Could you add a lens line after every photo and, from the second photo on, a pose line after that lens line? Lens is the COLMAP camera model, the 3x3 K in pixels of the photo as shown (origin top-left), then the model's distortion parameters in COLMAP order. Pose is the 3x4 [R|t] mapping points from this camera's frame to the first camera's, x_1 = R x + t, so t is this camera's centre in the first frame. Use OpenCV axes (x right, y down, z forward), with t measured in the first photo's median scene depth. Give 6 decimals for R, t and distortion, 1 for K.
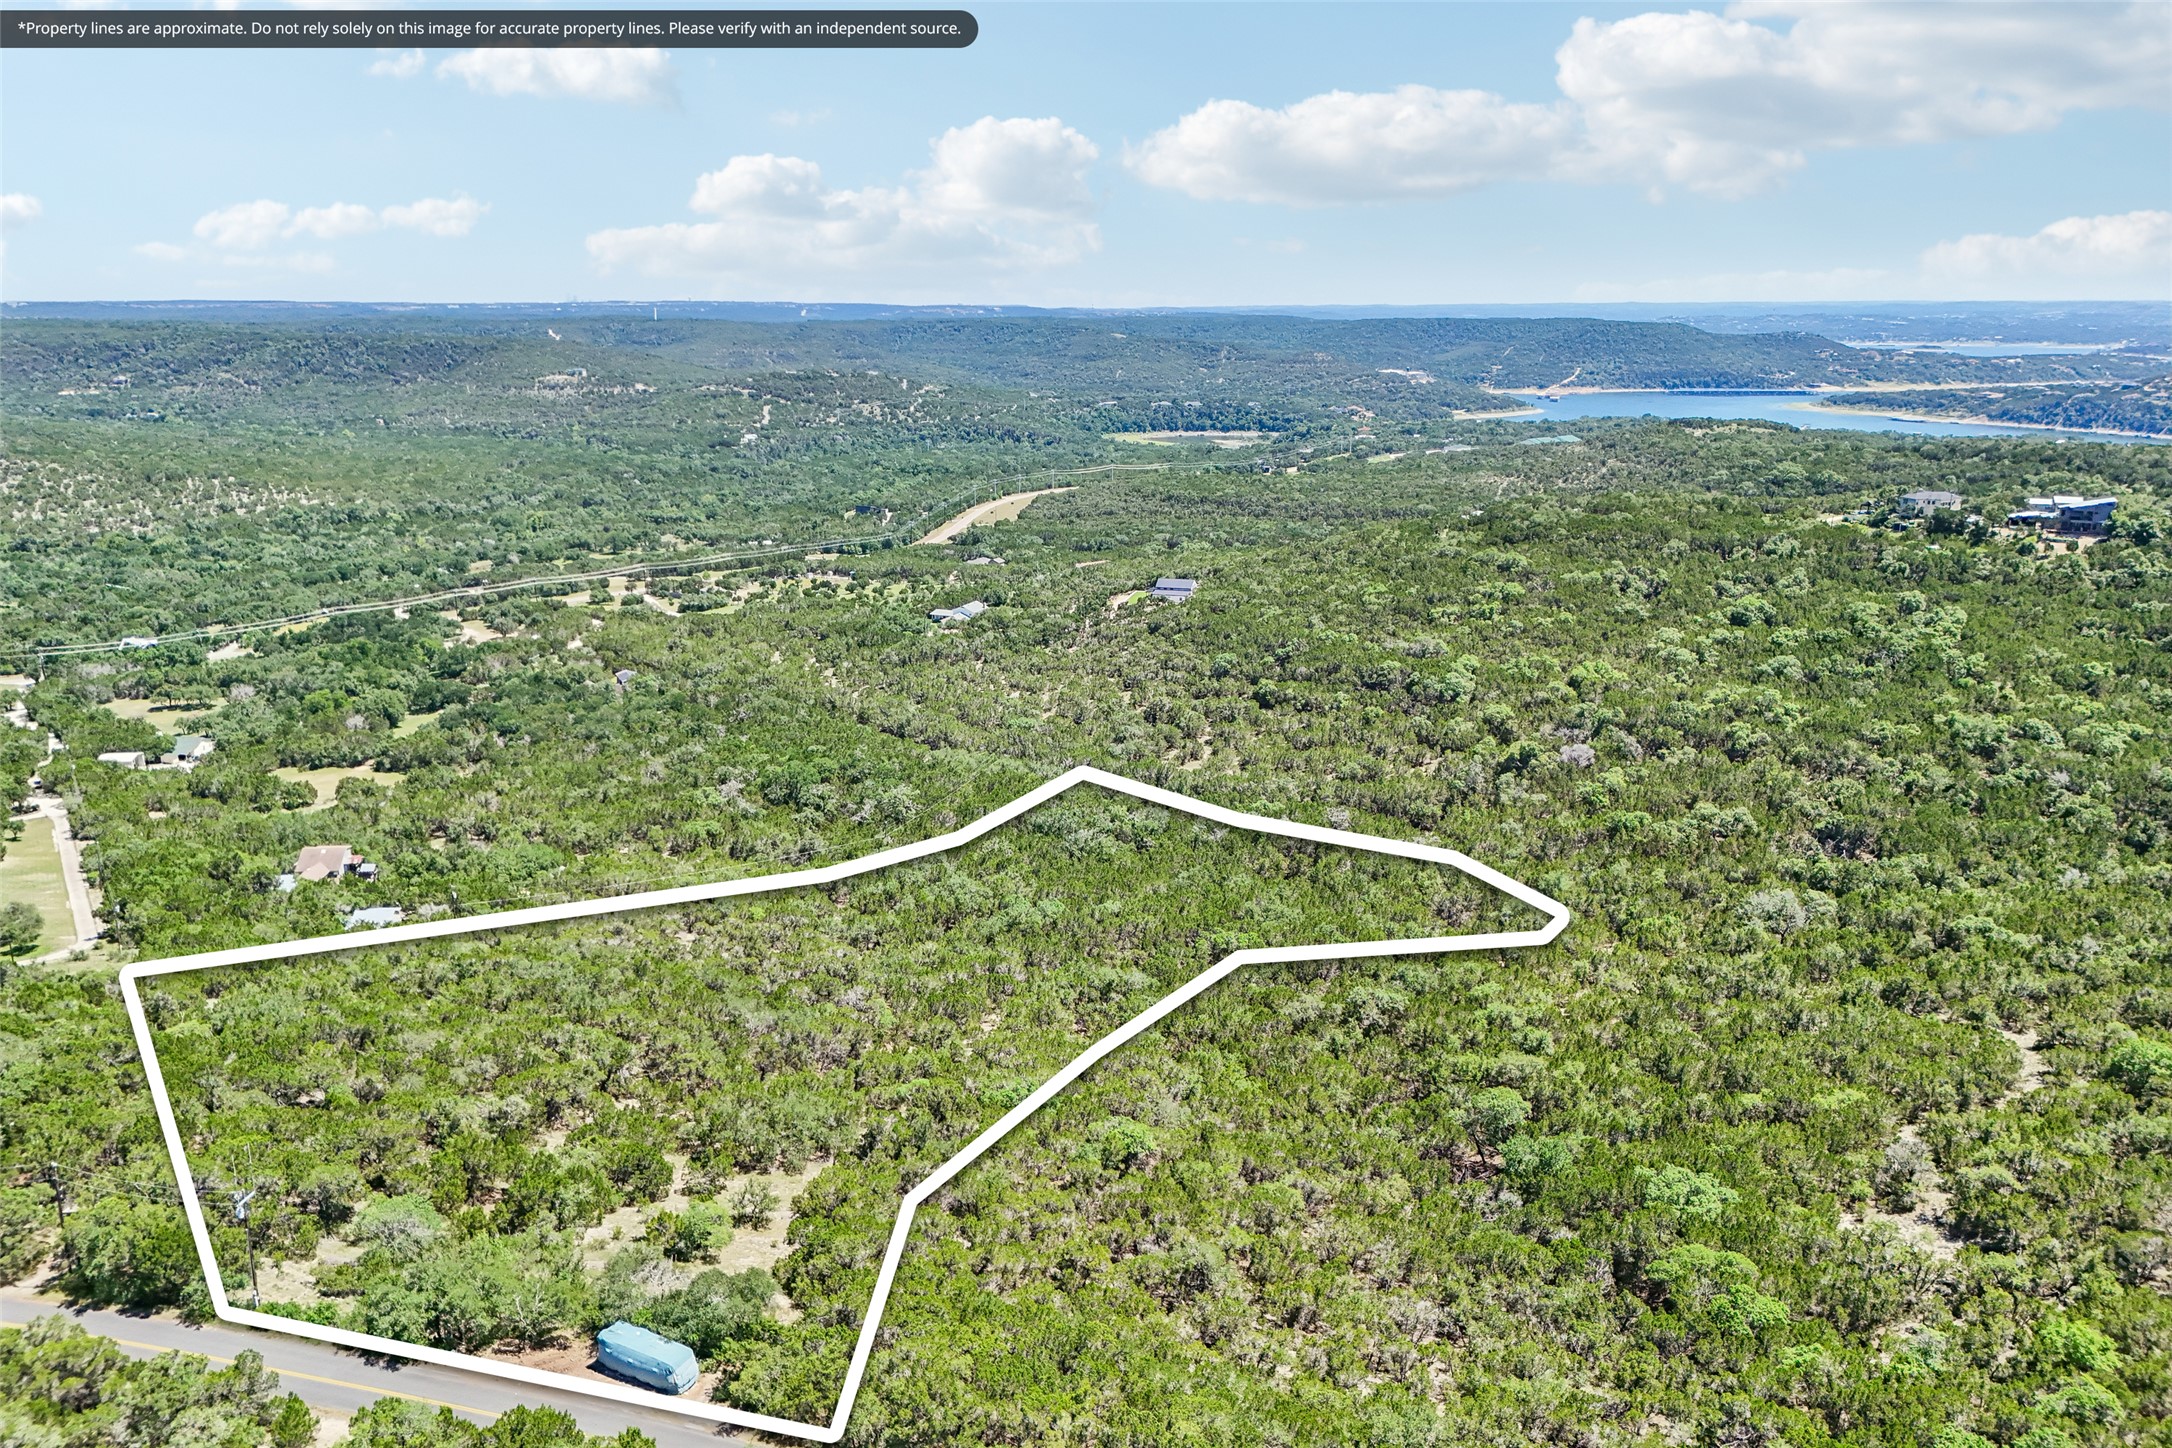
lens RADIAL K [[1599.0, 0, 1083.4], [0, 1599.0, 739.2], [0, 0, 1]] dist [0.071534, -0.071590]
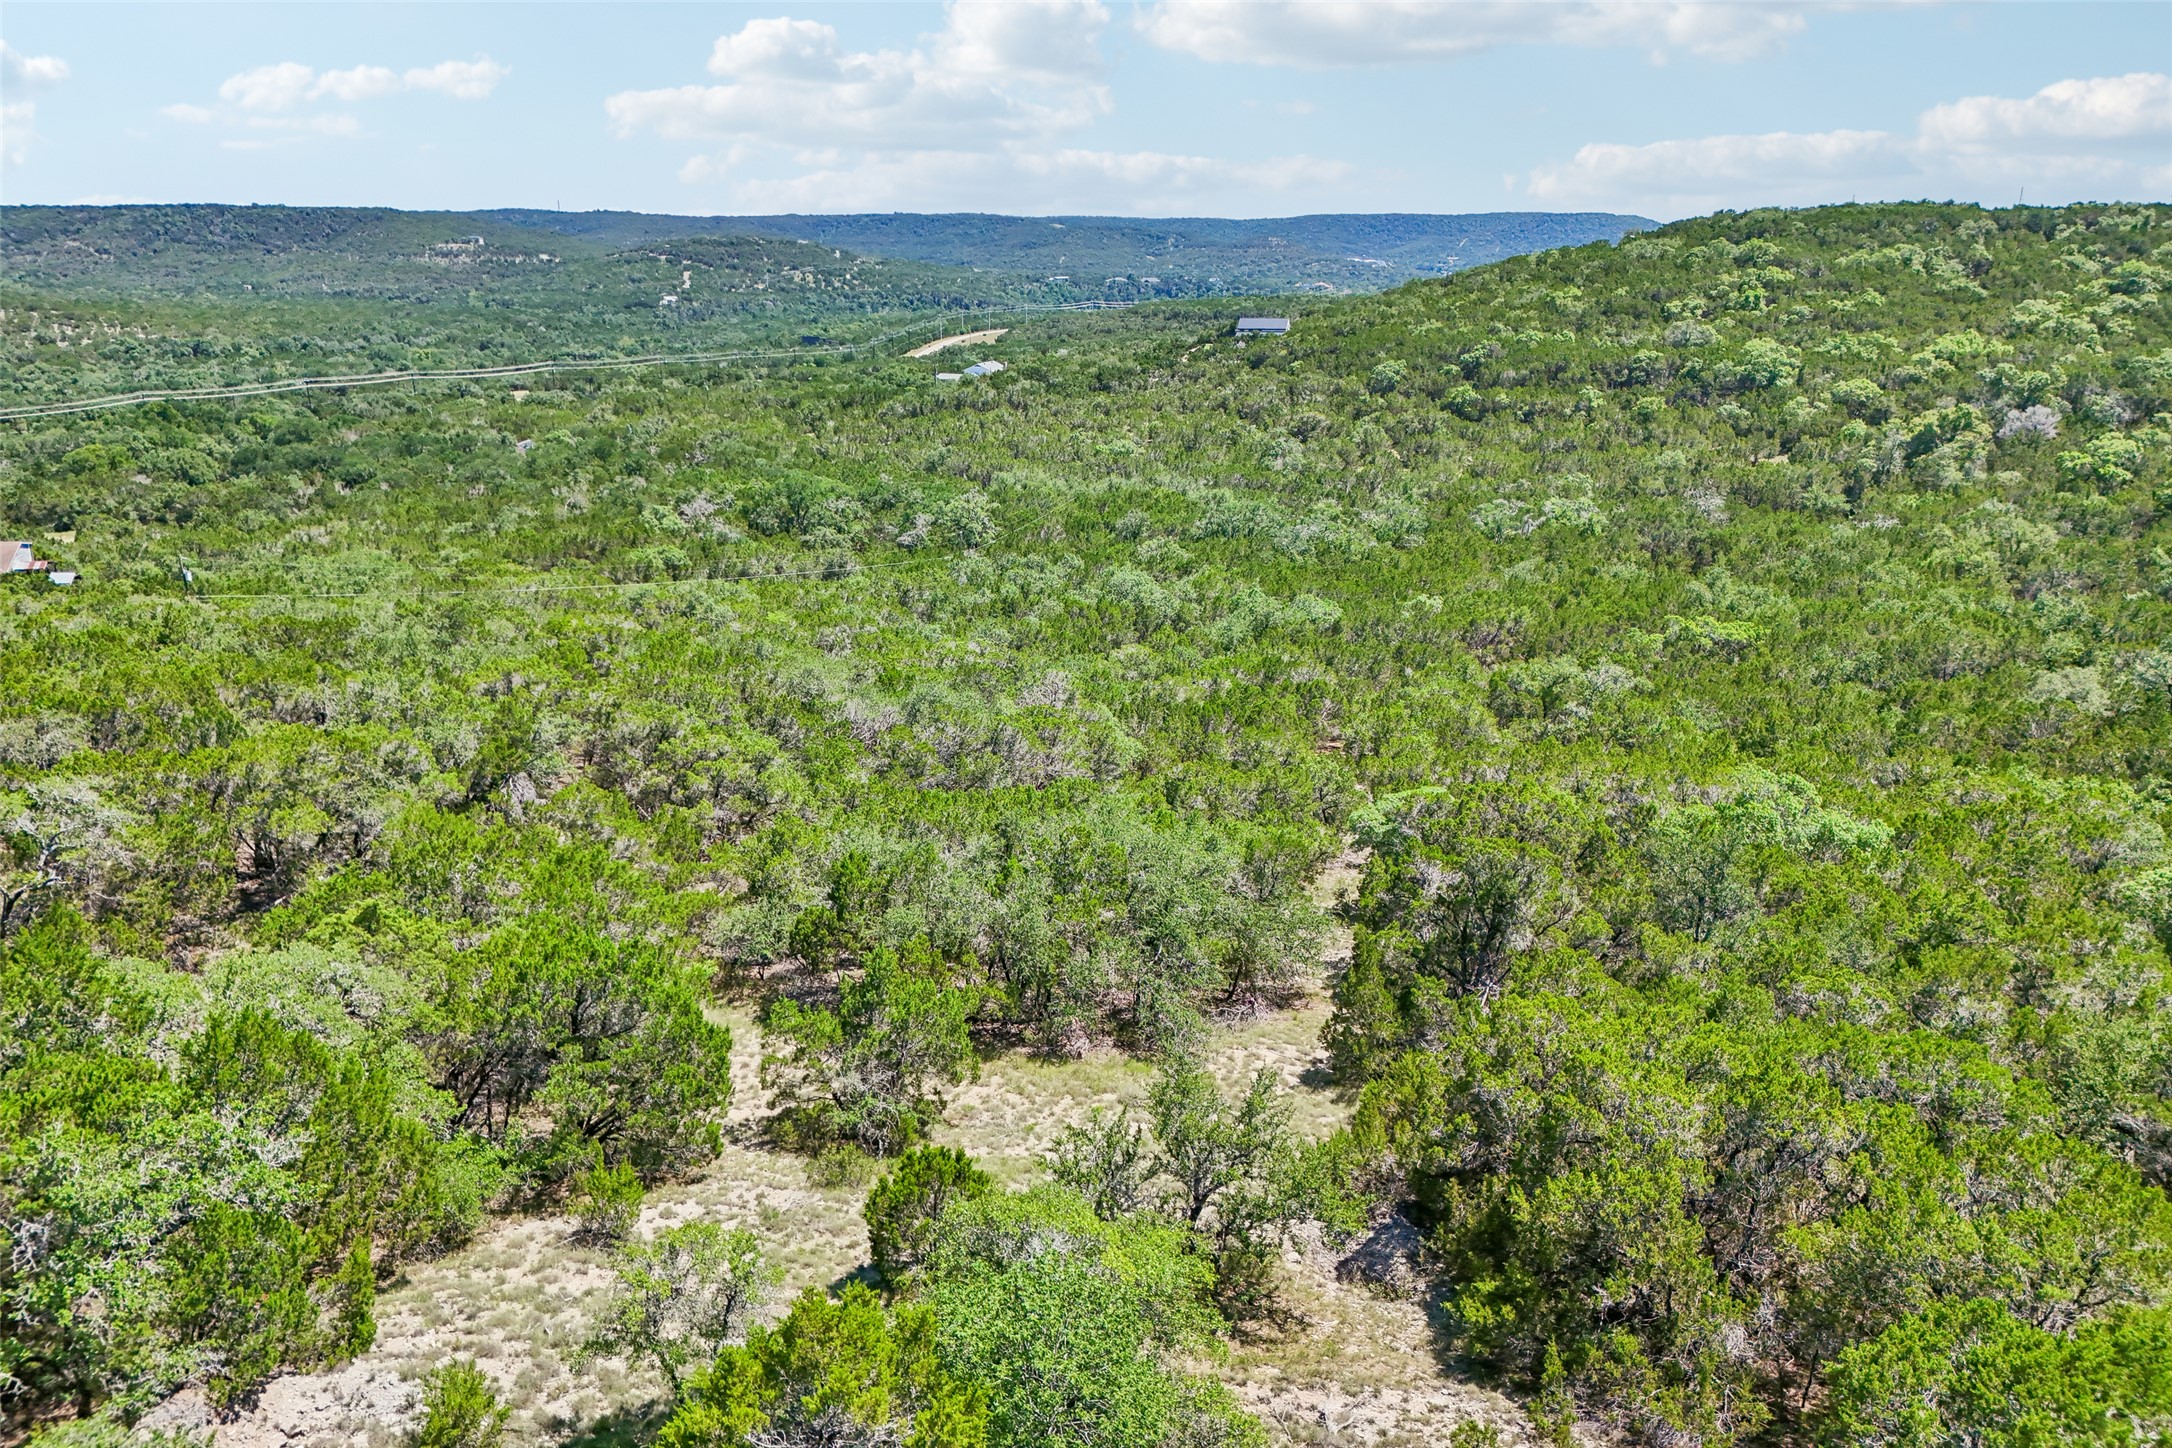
lens RADIAL K [[1599.0, 0, 1072.4], [0, 1599.0, 721.9], [0, 0, 1]] dist [0.071534, -0.071590]
pose [[0.999001, -0.018372, 0.040748, -0.091312], [0.017198, 0.999433, 0.028959, 0.091968], [-0.041257, -0.028229, 0.998750, 0.328519]]
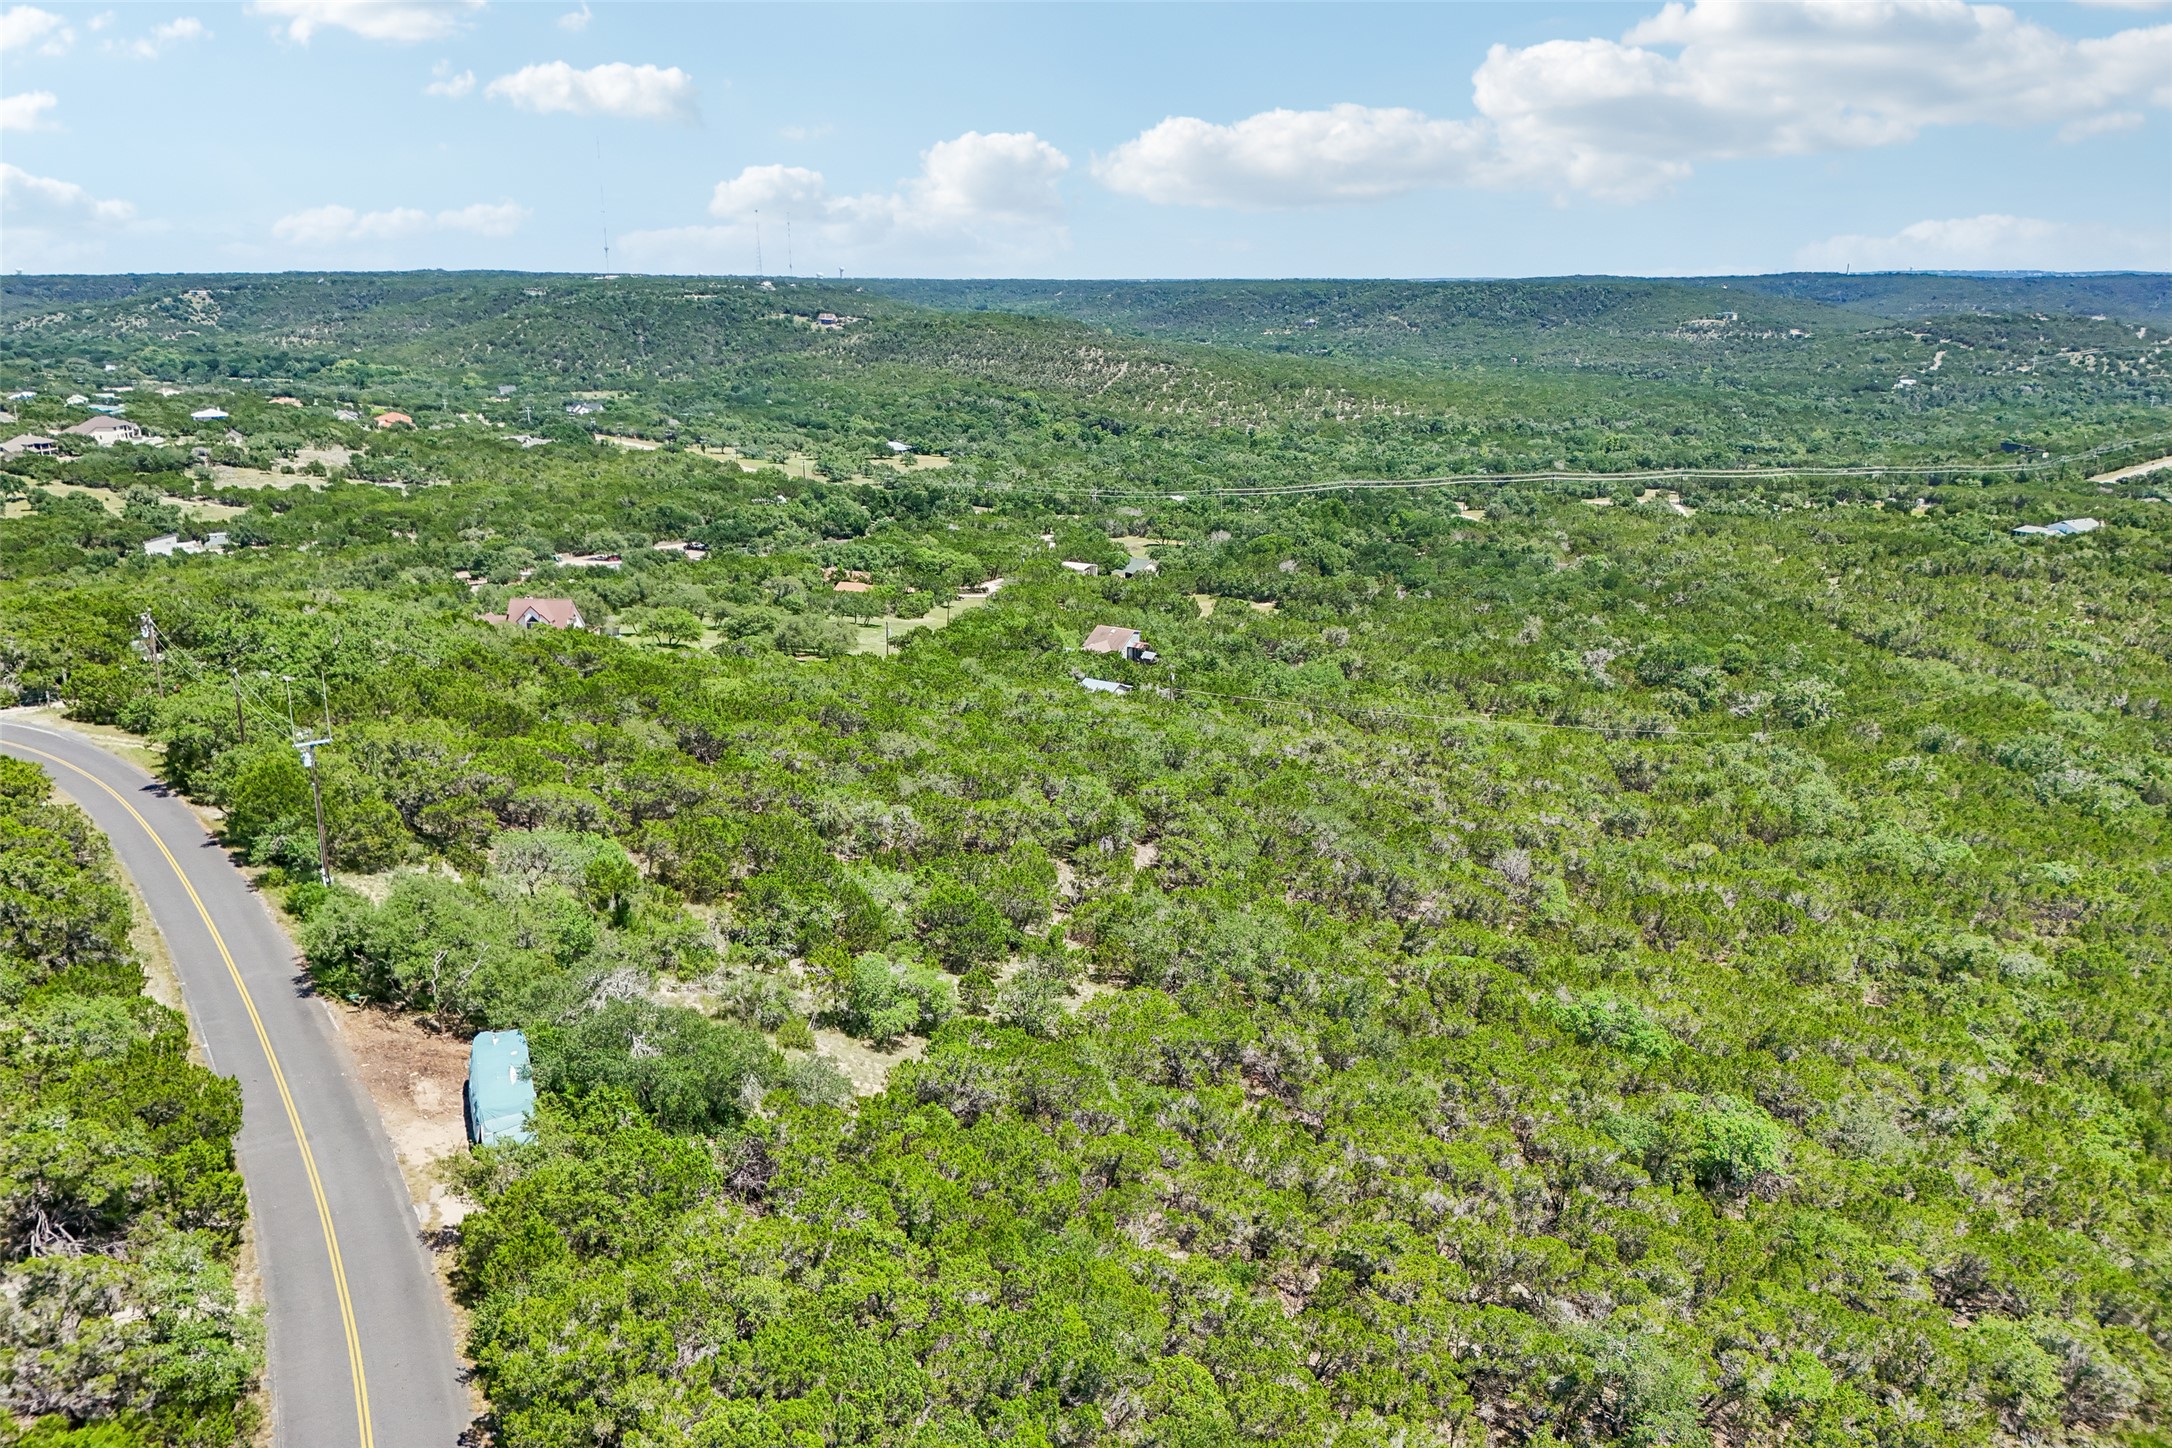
lens RADIAL K [[1599.0, 0, 1079.2], [0, 1599.0, 717.3], [0, 0, 1]] dist [0.071534, -0.071590]
pose [[0.767486, 0.164570, -0.619582, 0.076195], [-0.166664, 0.984476, 0.055042, 0.054781], [0.619022, 0.061018, 0.783000, 0.203993]]
